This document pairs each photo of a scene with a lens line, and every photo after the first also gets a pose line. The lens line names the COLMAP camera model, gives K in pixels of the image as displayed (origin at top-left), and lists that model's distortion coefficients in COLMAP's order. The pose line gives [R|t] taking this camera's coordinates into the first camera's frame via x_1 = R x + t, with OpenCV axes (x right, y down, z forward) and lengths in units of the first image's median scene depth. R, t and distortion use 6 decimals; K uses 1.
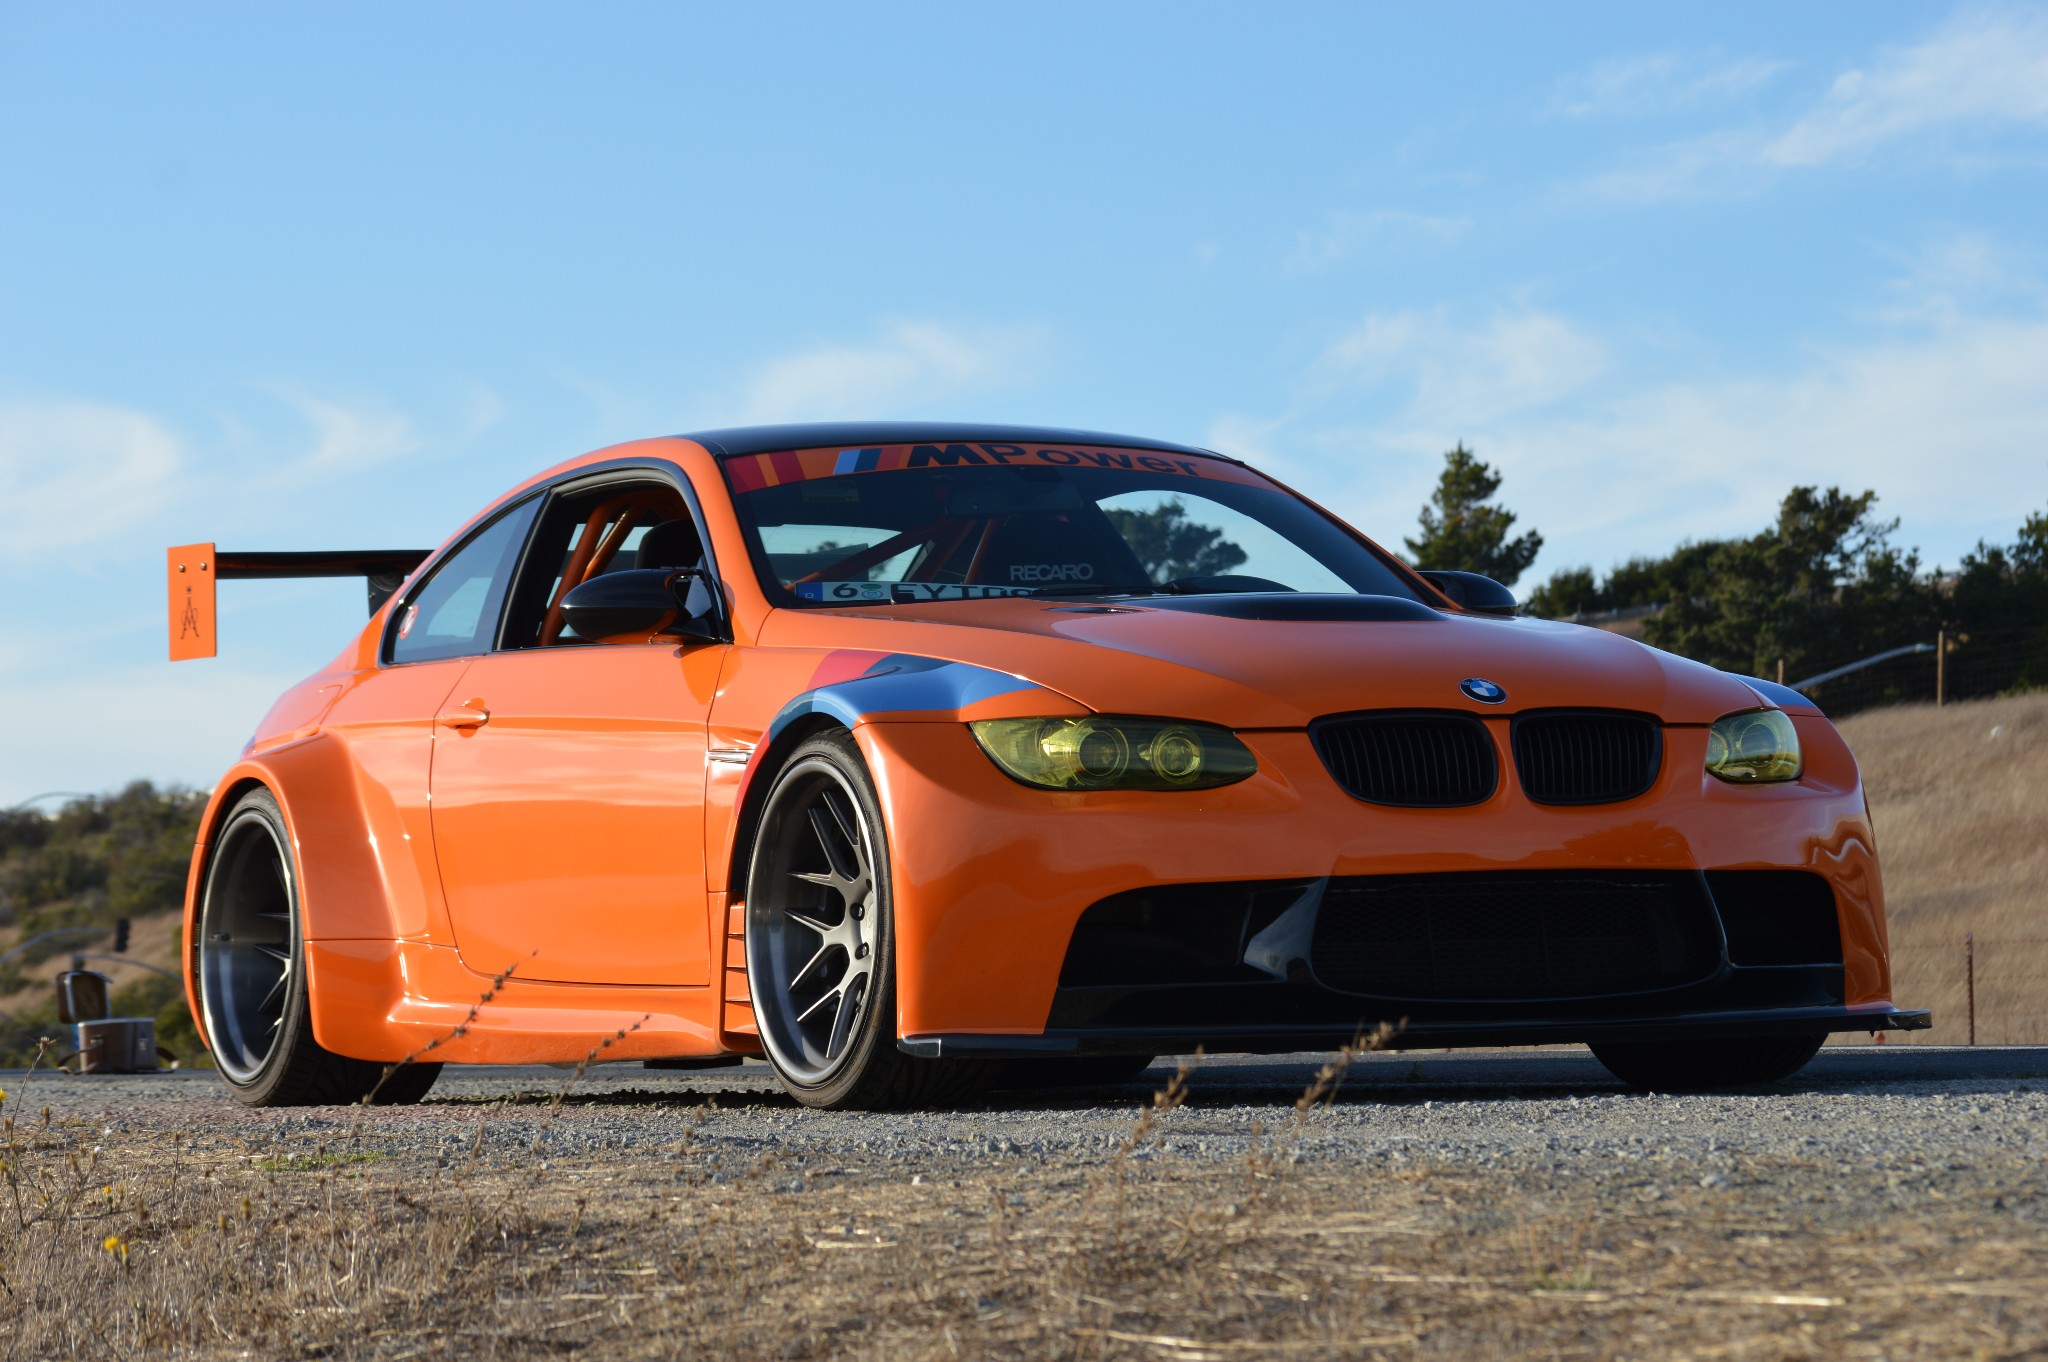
lens RADIAL K [[6554.4, 0, 1024.0], [0, 6554.4, 681.0], [0, 0, 1]] dist [0.500612, -1.661886]
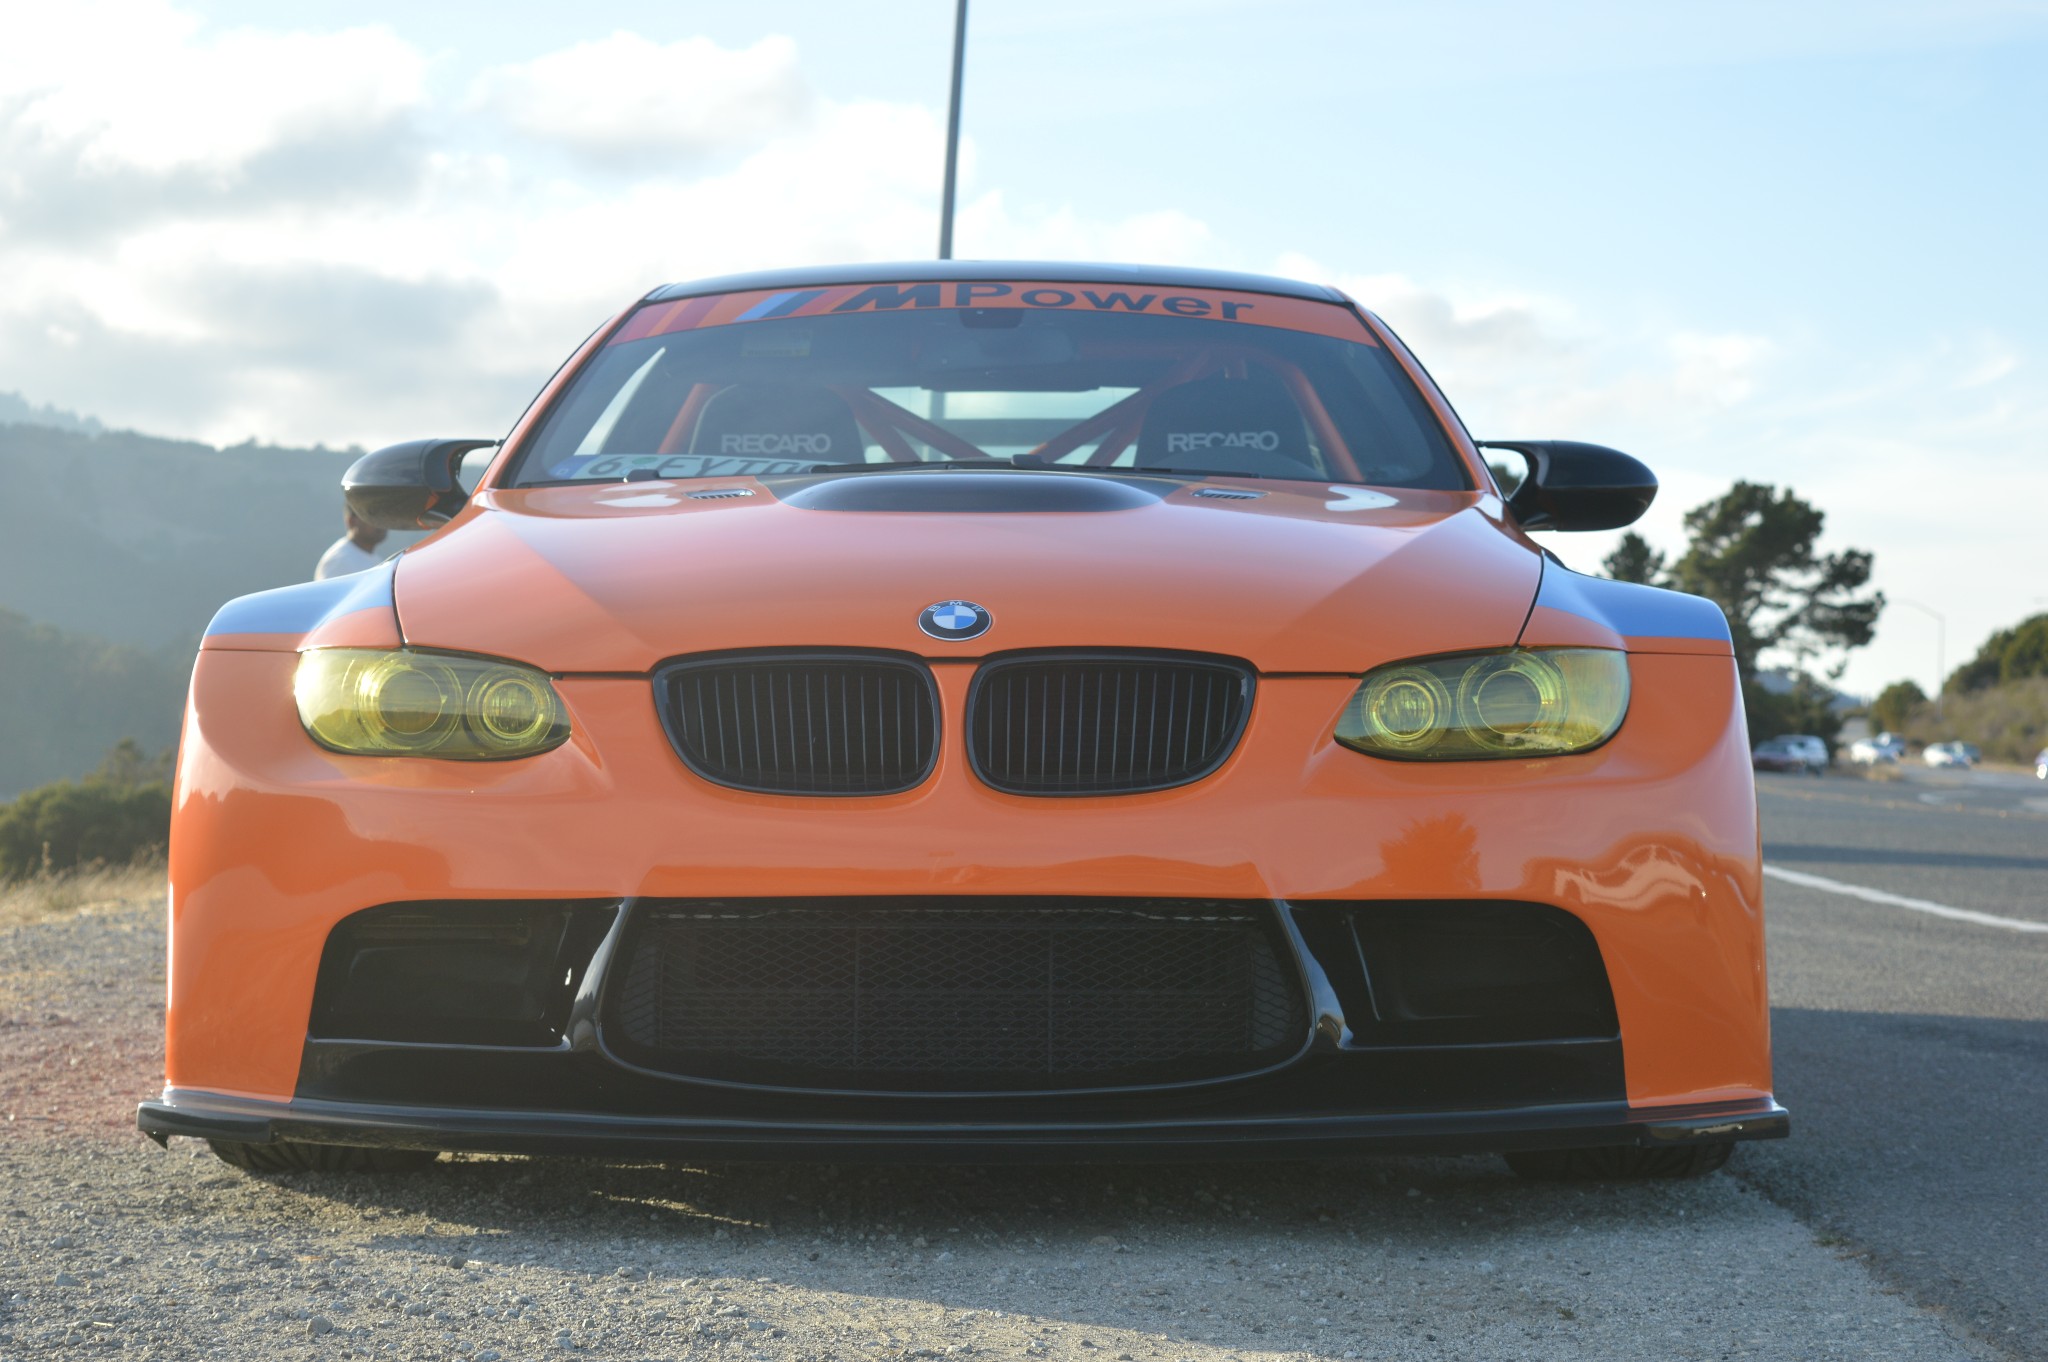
lens RADIAL K [[4153.3, 0, 1024.0], [0, 4153.3, 681.0], [0, 0, 1]] dist [0.029196, 0.043978]
pose [[0.907267, 0.024430, -0.419846, 0.250257], [-0.007514, 0.999094, 0.041896, -0.009822], [0.420489, -0.034856, 0.906628, 0.617888]]
